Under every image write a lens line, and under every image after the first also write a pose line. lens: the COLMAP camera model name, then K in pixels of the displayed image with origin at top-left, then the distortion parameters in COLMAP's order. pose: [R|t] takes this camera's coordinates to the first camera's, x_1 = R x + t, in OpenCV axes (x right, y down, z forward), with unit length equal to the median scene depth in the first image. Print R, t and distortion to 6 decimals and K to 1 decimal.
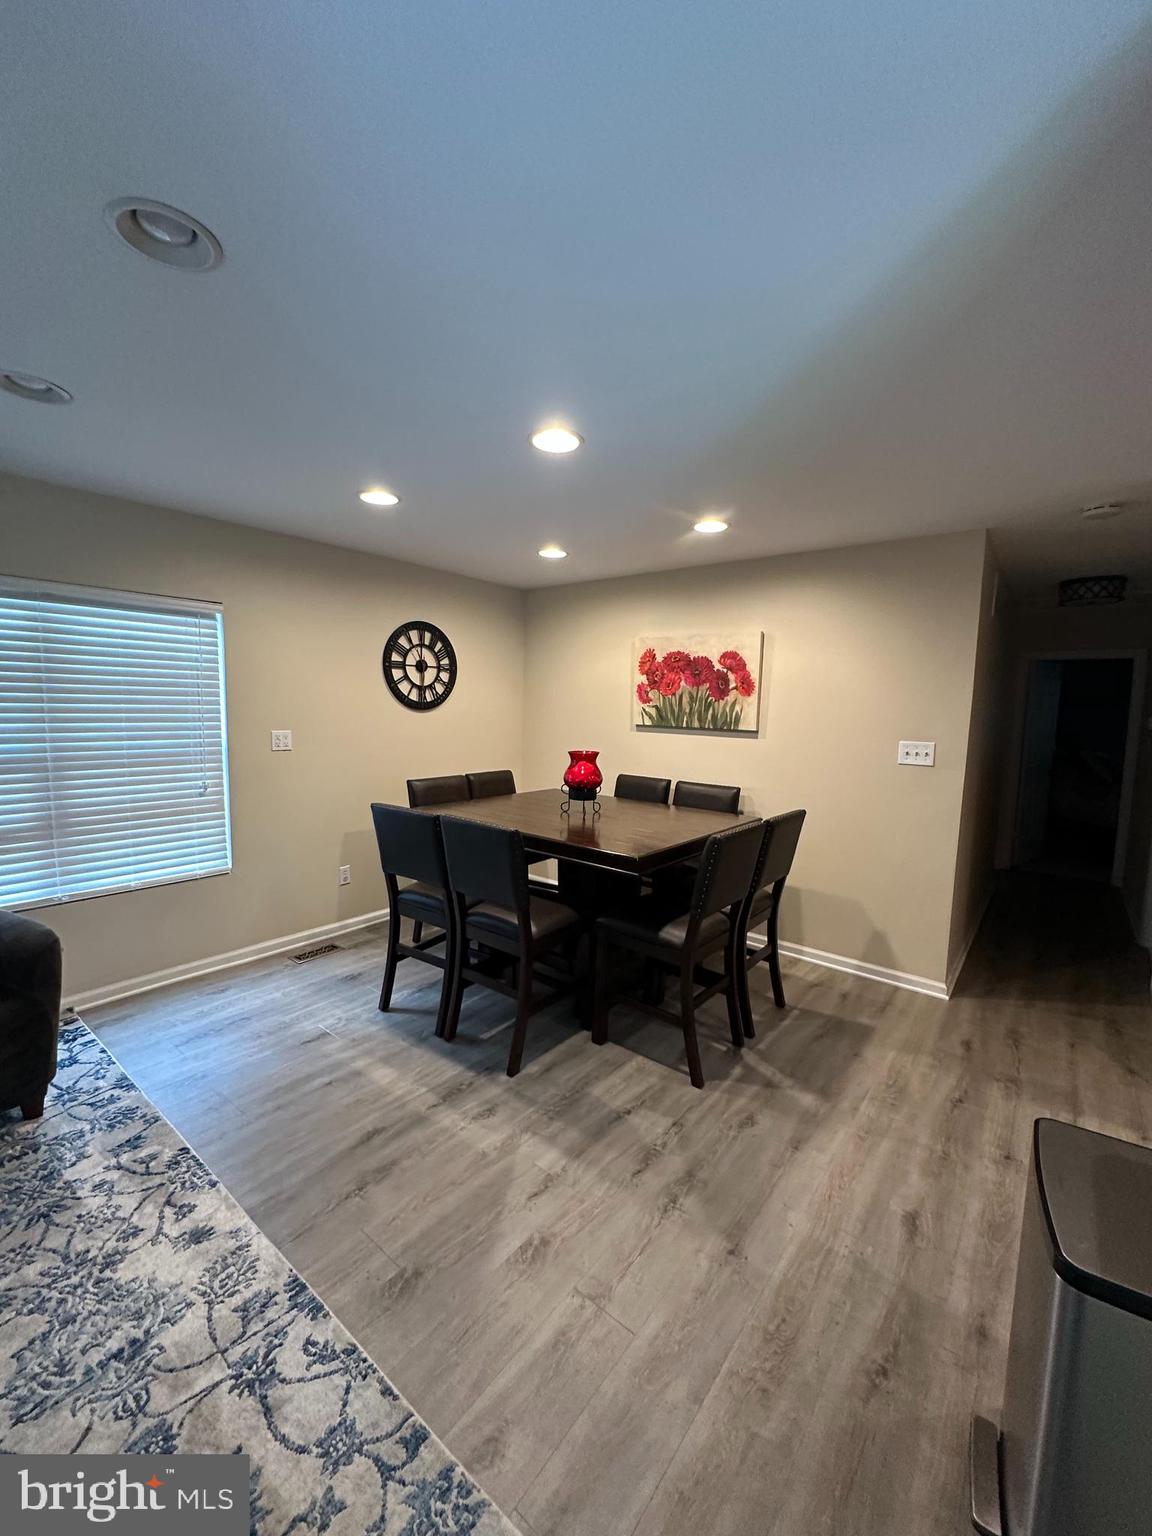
lens RADIAL K [[611.2, 0, 578.9], [0, 611.2, 777.3], [0, 0, 1]] dist [0.001660, -0.000156]
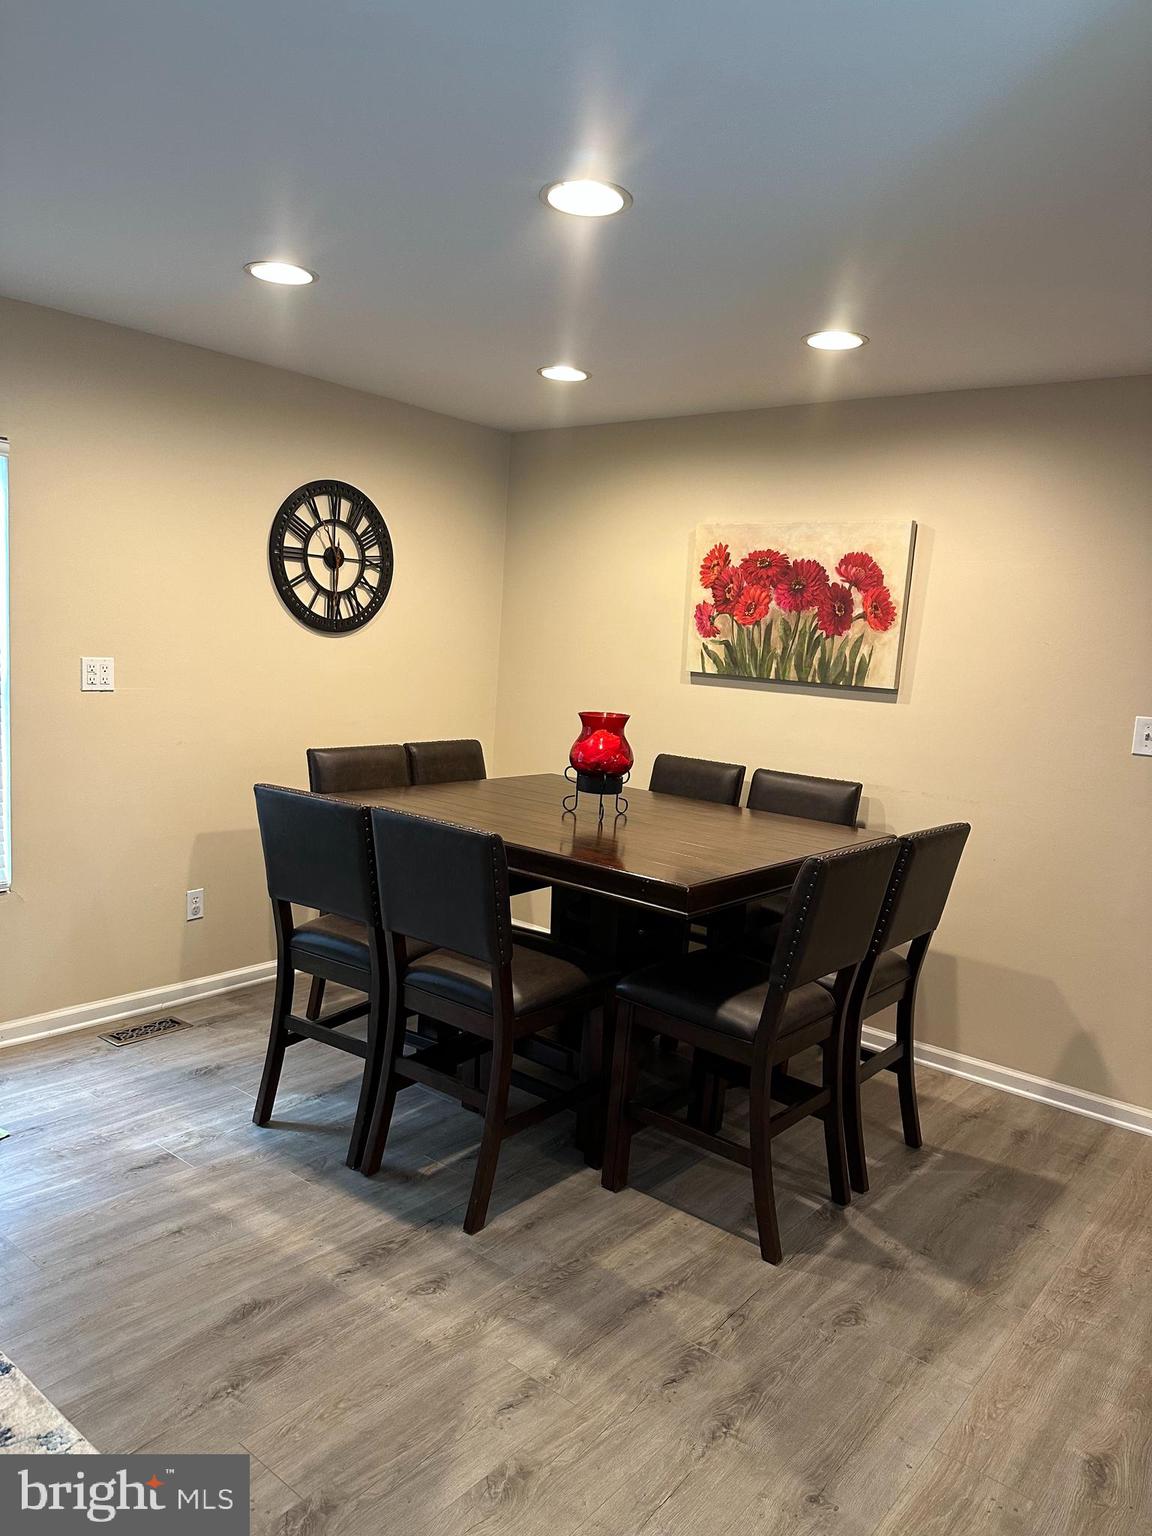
lens RADIAL K [[1075.1, 0, 579.9], [0, 1075.1, 784.4], [0, 0, 1]] dist [0.062534, -0.072803]
pose [[0.999227, 0.039312, -0.000641, -0.015182], [-0.039287, 0.998963, 0.023023, 0.005430], [0.001546, -0.022980, 0.999735, -0.076461]]
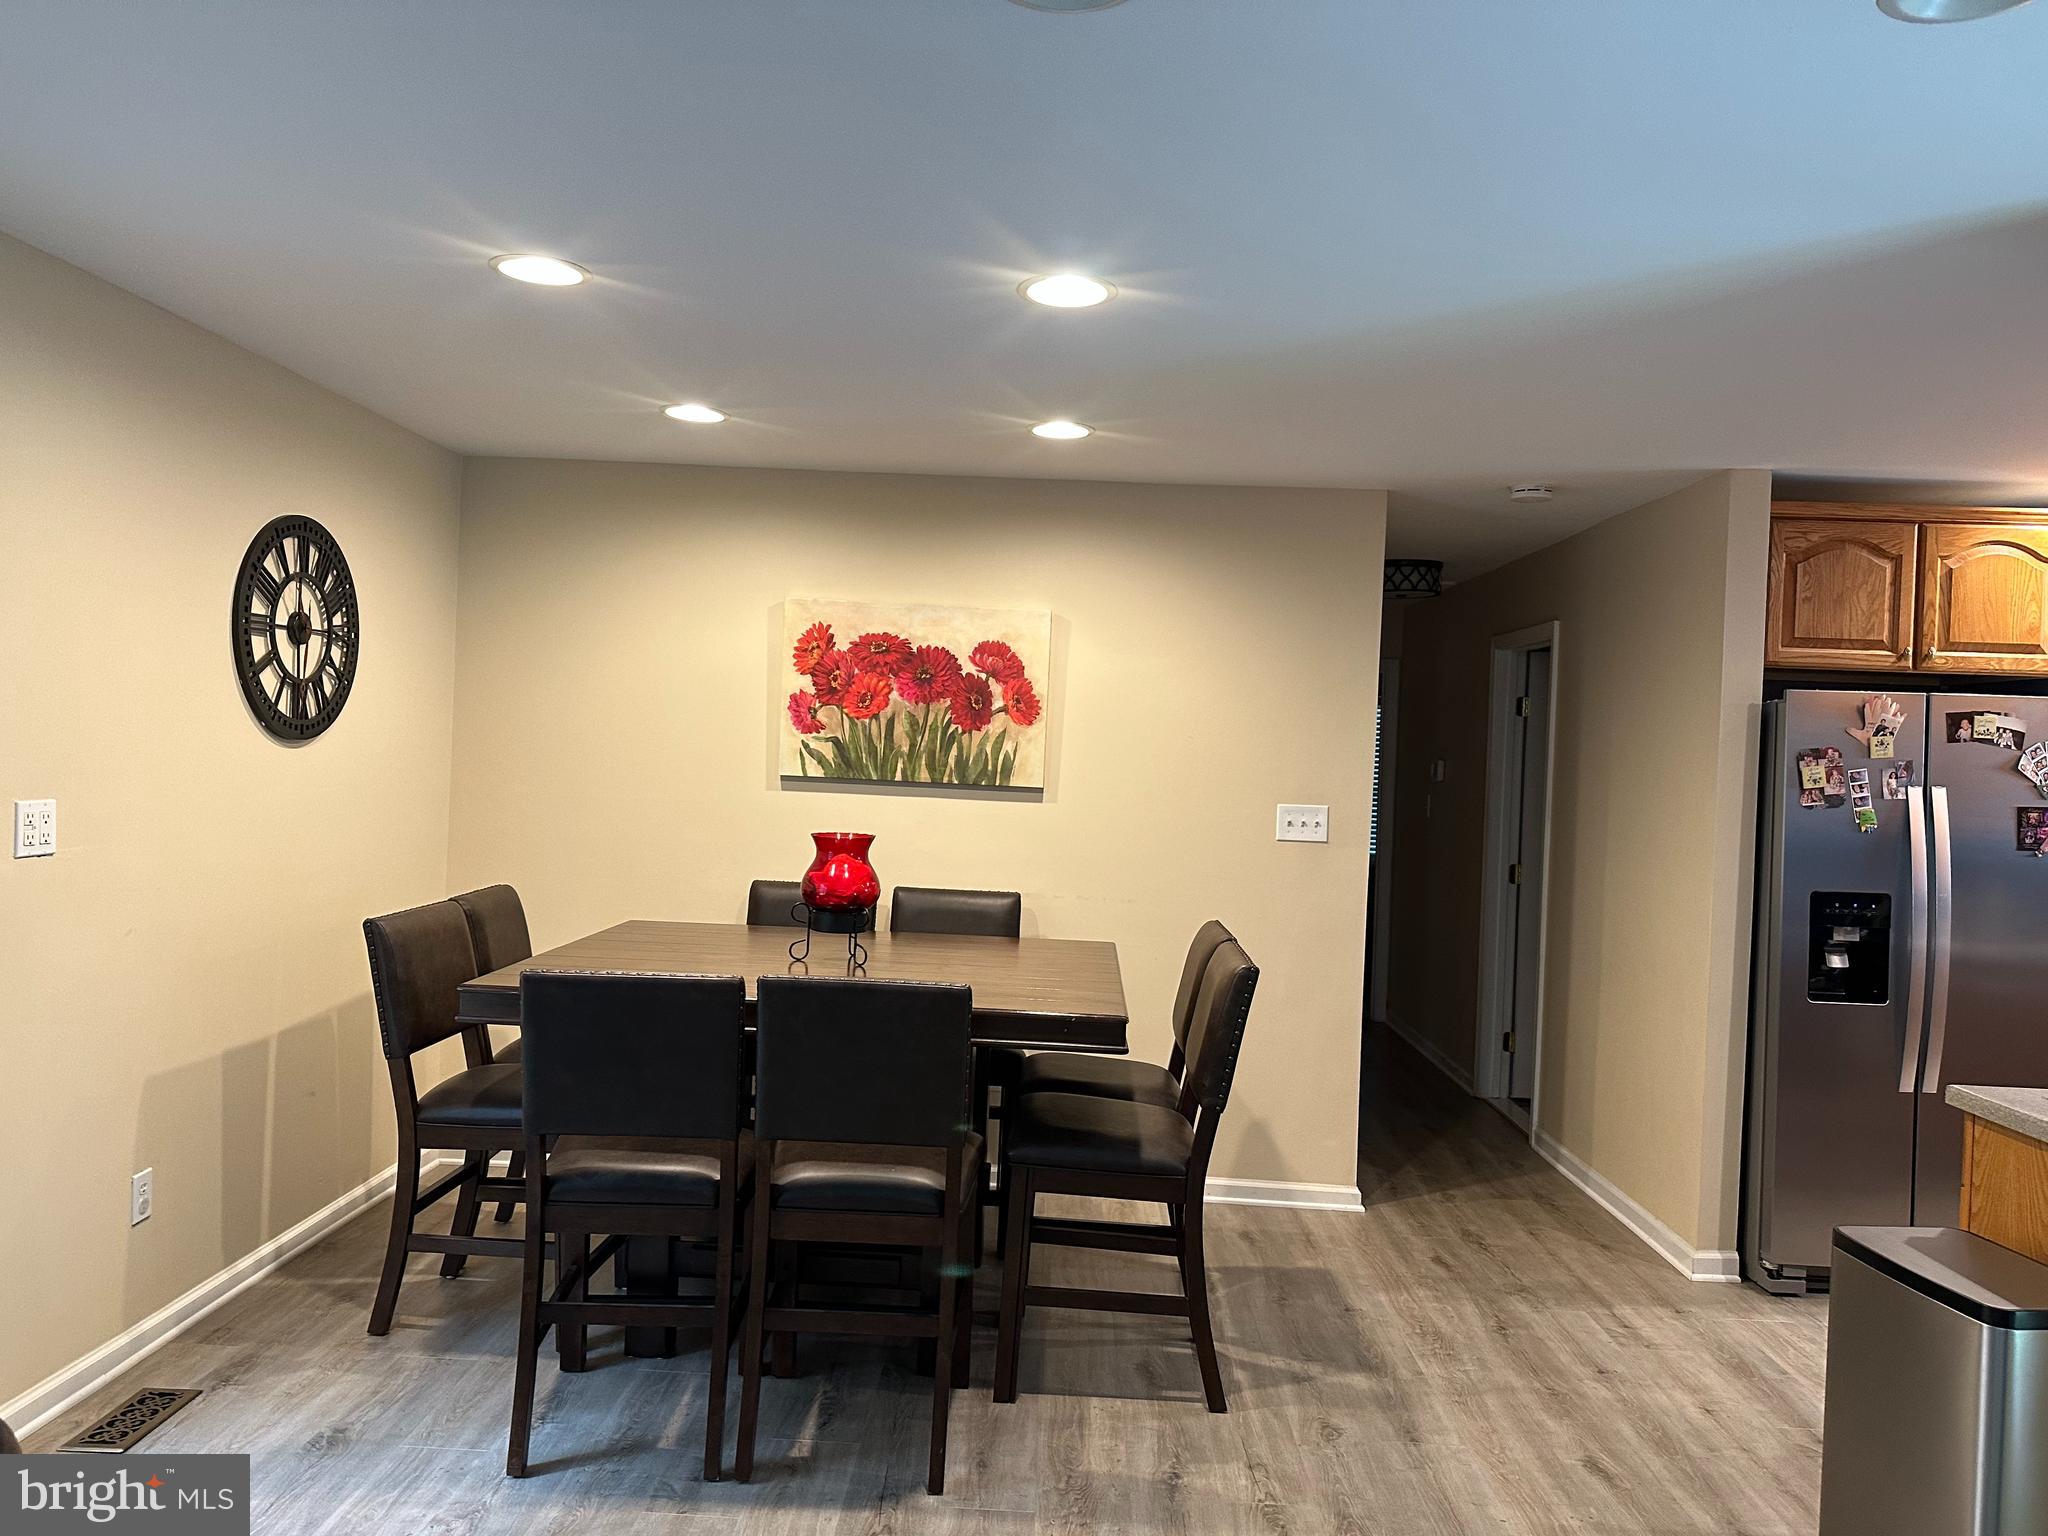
lens RADIAL K [[1433.5, 0, 1040.0], [0, 1433.5, 757.2], [0, 0, 1]] dist [0.062534, -0.072803]
pose [[0.797793, 0.005441, 0.602908, -0.672844], [0.045863, 0.996515, -0.069680, -0.019656], [-0.601185, 0.083241, 0.794762, -0.033204]]
